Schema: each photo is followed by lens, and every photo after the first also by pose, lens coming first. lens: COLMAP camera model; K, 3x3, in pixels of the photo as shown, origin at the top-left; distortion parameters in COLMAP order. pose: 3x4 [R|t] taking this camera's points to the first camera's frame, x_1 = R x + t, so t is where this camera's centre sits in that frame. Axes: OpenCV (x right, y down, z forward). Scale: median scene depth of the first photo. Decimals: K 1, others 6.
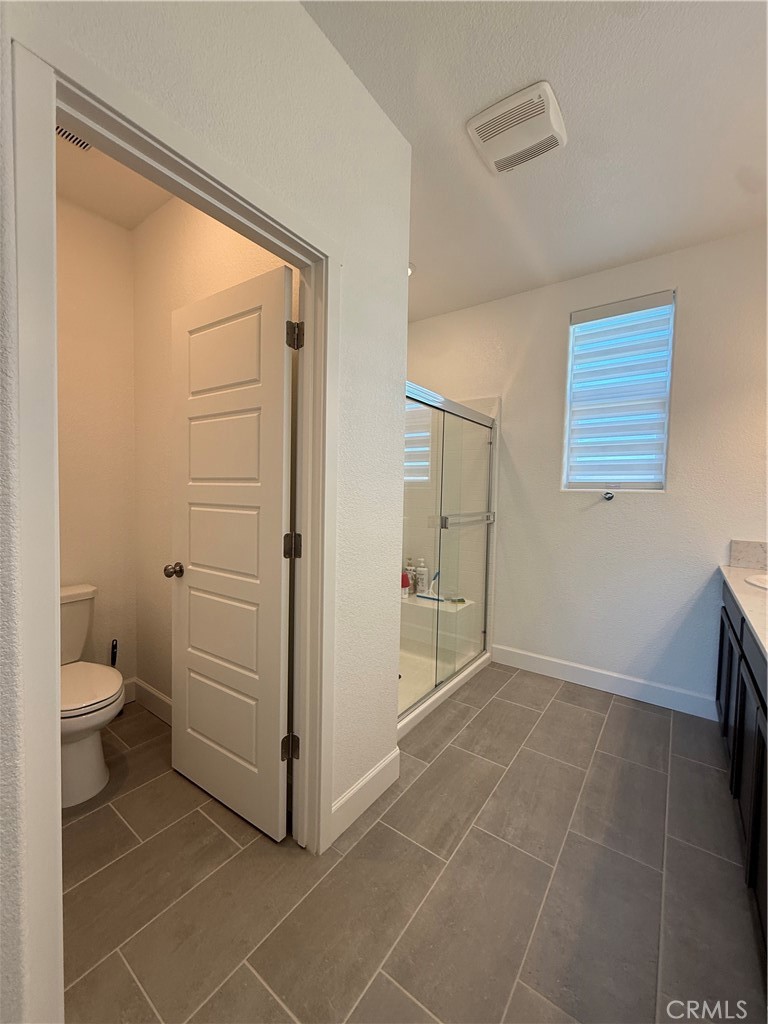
lens RADIAL K [[407.9, 0, 384.5], [0, 407.9, 510.5], [0, 0, 1]] dist [0.001315, -0.000342]
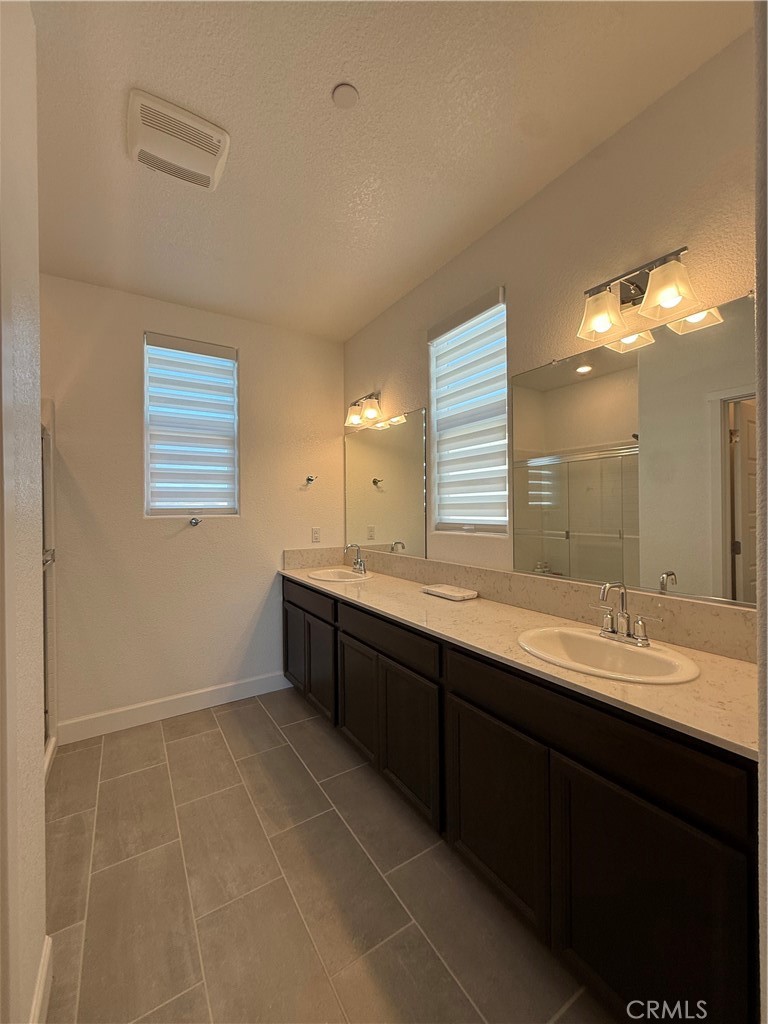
lens RADIAL K [[407.9, 0, 384.6], [0, 407.9, 511.0], [0, 0, 1]] dist [0.001315, -0.000342]
pose [[0.365726, -0.030278, 0.930230, -0.263487], [0.061308, 0.998084, 0.008382, -0.044967], [-0.928701, 0.053965, 0.366881, 0.173362]]
